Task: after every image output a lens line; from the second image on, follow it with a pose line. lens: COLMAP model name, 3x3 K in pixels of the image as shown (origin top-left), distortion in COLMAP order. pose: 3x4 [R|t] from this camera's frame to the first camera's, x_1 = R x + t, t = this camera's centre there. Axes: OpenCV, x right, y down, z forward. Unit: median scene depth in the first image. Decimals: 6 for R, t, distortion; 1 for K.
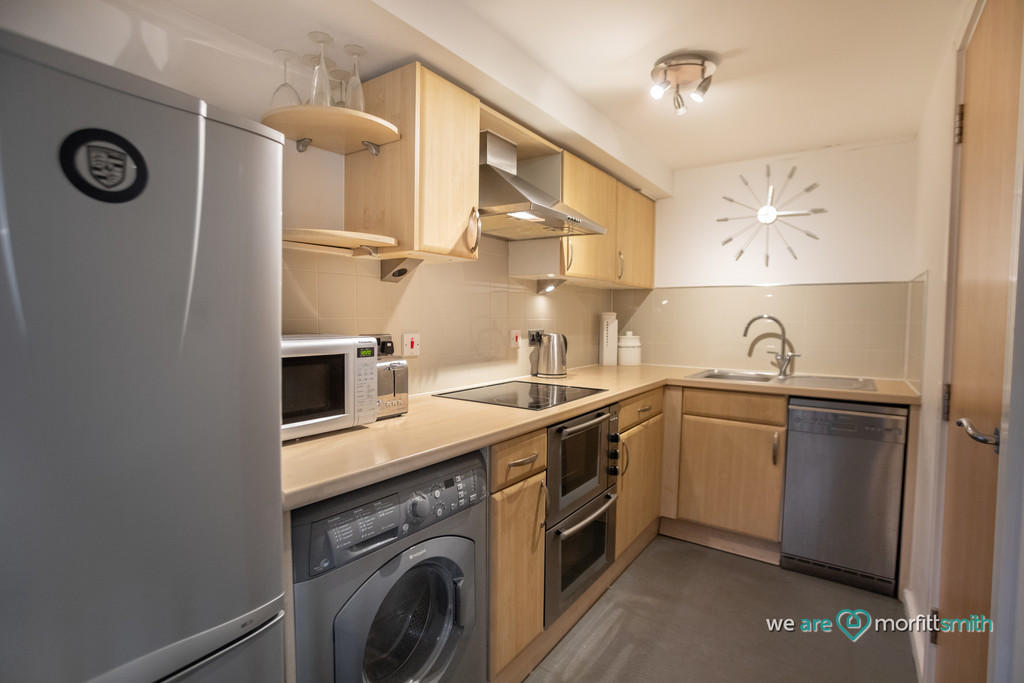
lens RADIAL K [[489.5, 0, 512.0], [0, 489.5, 341.5], [0, 0, 1]] dist [0.001099, 0.000122]
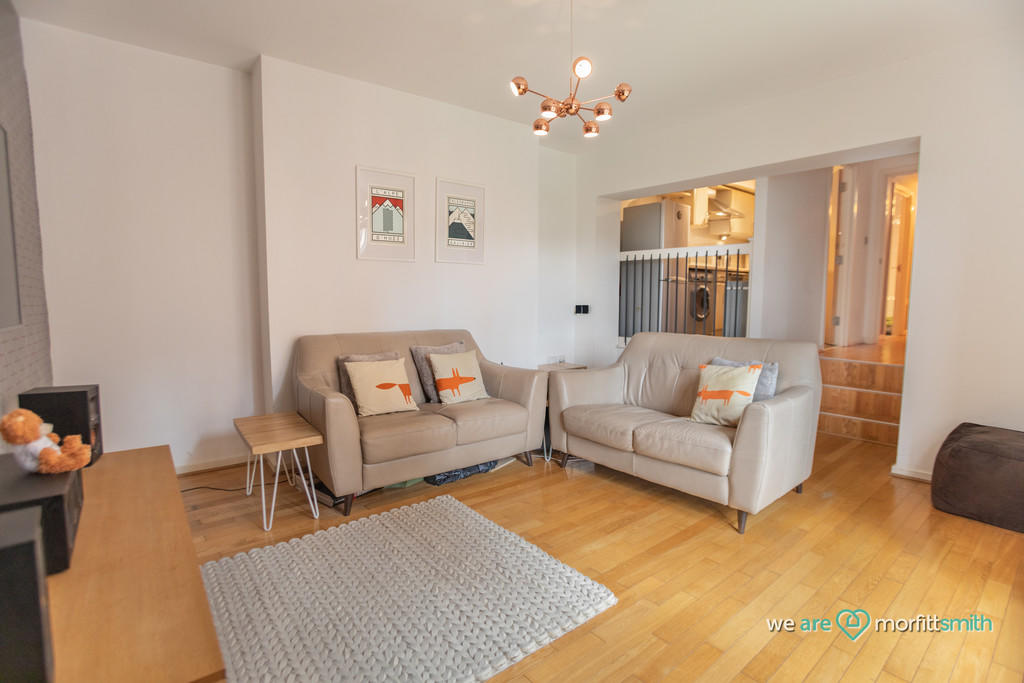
lens RADIAL K [[489.5, 0, 512.0], [0, 489.5, 341.5], [0, 0, 1]] dist [0.001099, 0.000122]
pose [[0.964114, 0.025402, -0.264270, -0.404250], [-0.013876, 0.998873, 0.045388, 0.445784], [0.265125, -0.040092, 0.963380, -2.430960]]
